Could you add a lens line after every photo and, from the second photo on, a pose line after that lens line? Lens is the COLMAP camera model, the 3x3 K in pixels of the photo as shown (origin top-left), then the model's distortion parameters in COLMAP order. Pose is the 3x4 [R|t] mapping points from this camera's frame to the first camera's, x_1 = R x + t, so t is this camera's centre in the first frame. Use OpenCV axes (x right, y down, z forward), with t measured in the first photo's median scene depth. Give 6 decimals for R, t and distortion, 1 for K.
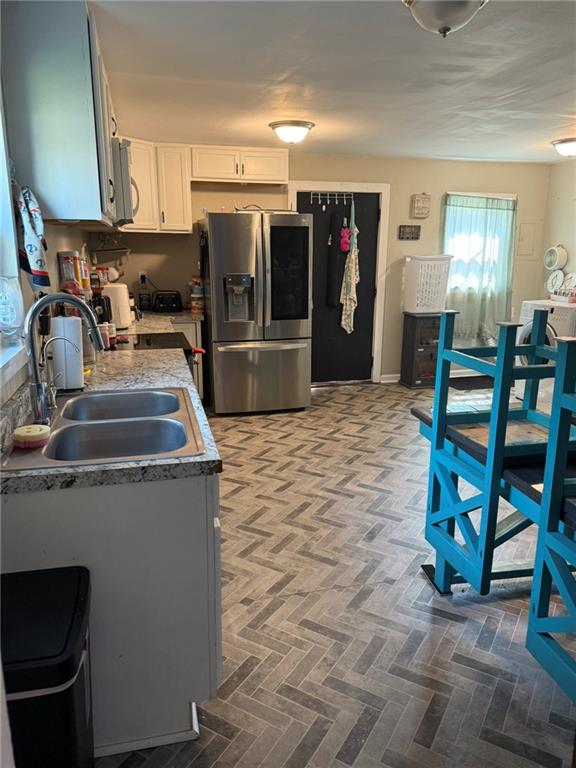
lens RADIAL K [[560.6, 0, 288.0], [0, 560.6, 384.0], [0, 0, 1]] dist [0.130597, -0.238093]
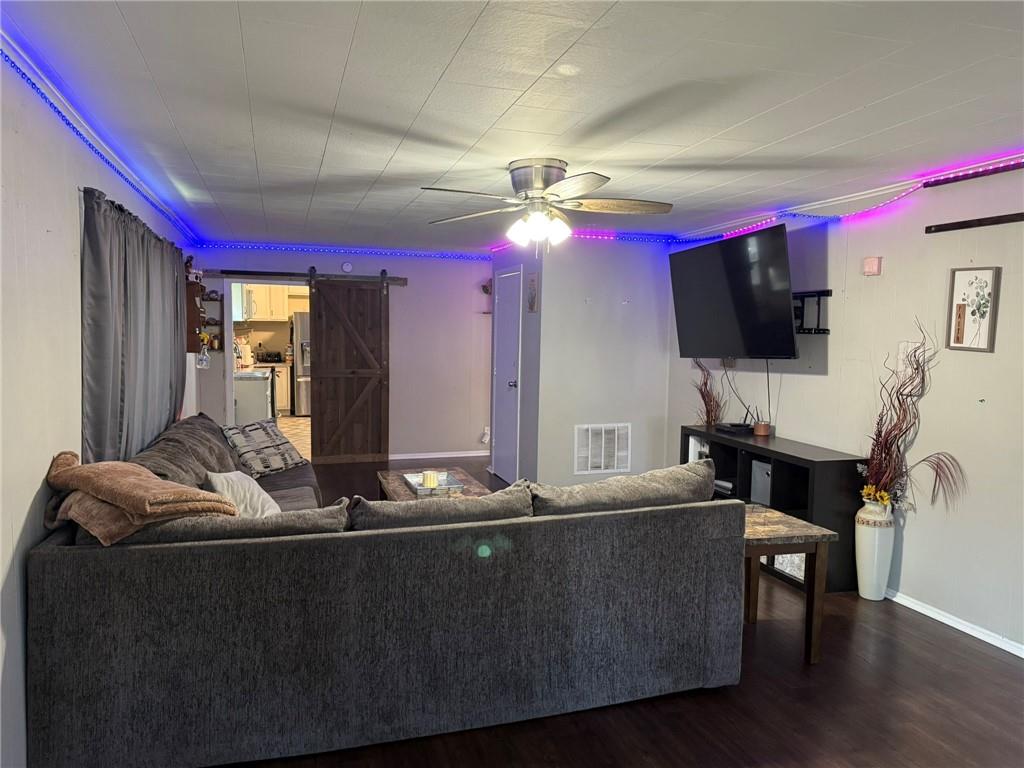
lens RADIAL K [[747.4, 0, 512.0], [0, 747.4, 384.0], [0, 0, 1]] dist [0.130597, -0.238093]
pose [[0.998468, 0.003310, 0.055228, 0.464058], [0.005694, 0.986762, -0.162078, 0.372981], [-0.055034, 0.162144, 0.985231, -1.570112]]
